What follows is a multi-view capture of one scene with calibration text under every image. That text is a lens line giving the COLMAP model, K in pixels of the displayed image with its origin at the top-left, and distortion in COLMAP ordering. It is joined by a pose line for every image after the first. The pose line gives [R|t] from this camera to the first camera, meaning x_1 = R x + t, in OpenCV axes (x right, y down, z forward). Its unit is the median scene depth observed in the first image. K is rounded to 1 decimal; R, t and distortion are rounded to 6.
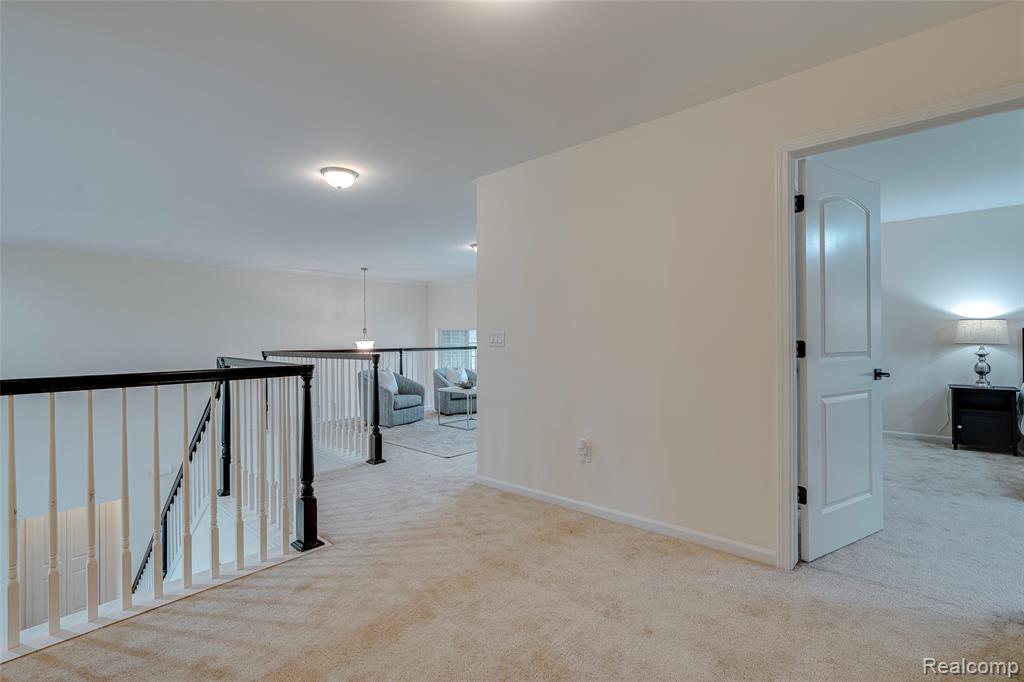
lens RADIAL K [[464.5, 0, 506.1], [0, 464.5, 338.3], [0, 0, 1]] dist [0.002512, 0.000206]
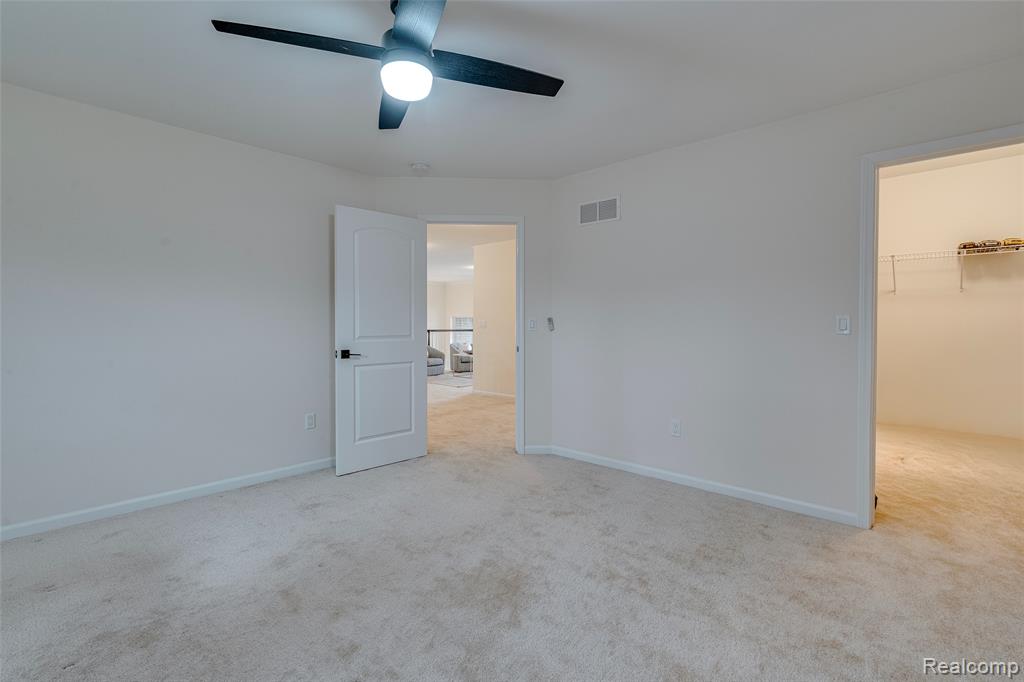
lens RADIAL K [[470.2, 0, 498.5], [0, 470.2, 354.9], [0, 0, 1]] dist [-0.011943, -0.000018]
pose [[0.998936, 0.005952, -0.045739, 0.087490], [-0.002742, 0.997548, 0.069929, -0.005971], [0.046043, -0.069729, 0.996503, -0.628734]]
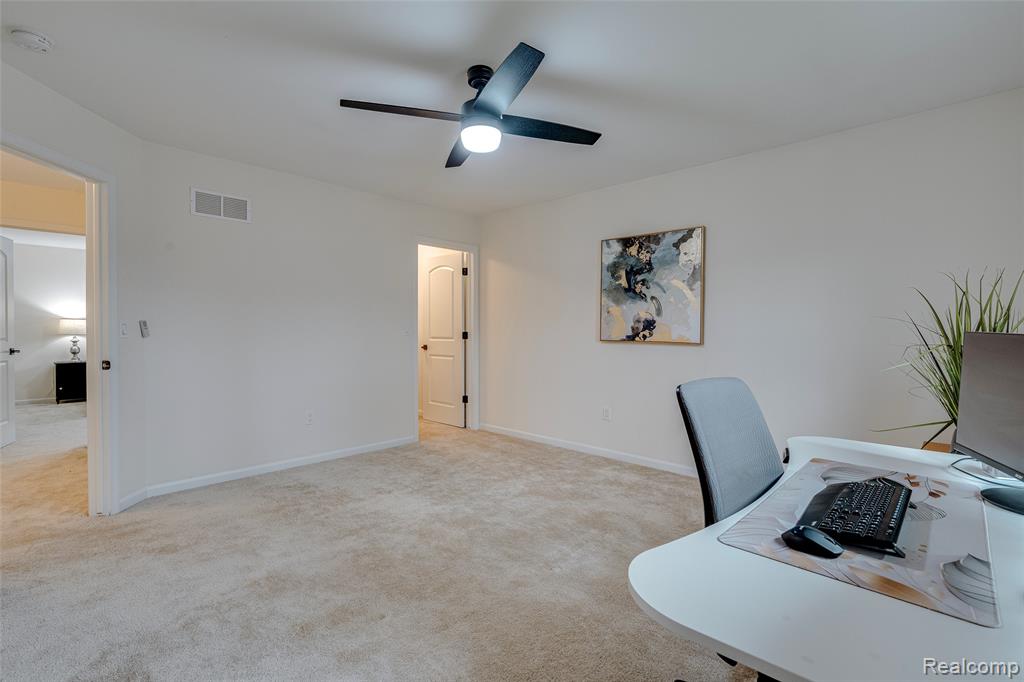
lens RADIAL K [[464.5, 0, 506.1], [0, 464.5, 338.3], [0, 0, 1]] dist [0.002512, 0.000206]
pose [[0.039566, -0.010971, 0.999157, -0.354548], [-0.003078, 0.999934, 0.011101, 0.001623], [-0.999212, -0.003515, 0.039530, -0.372813]]
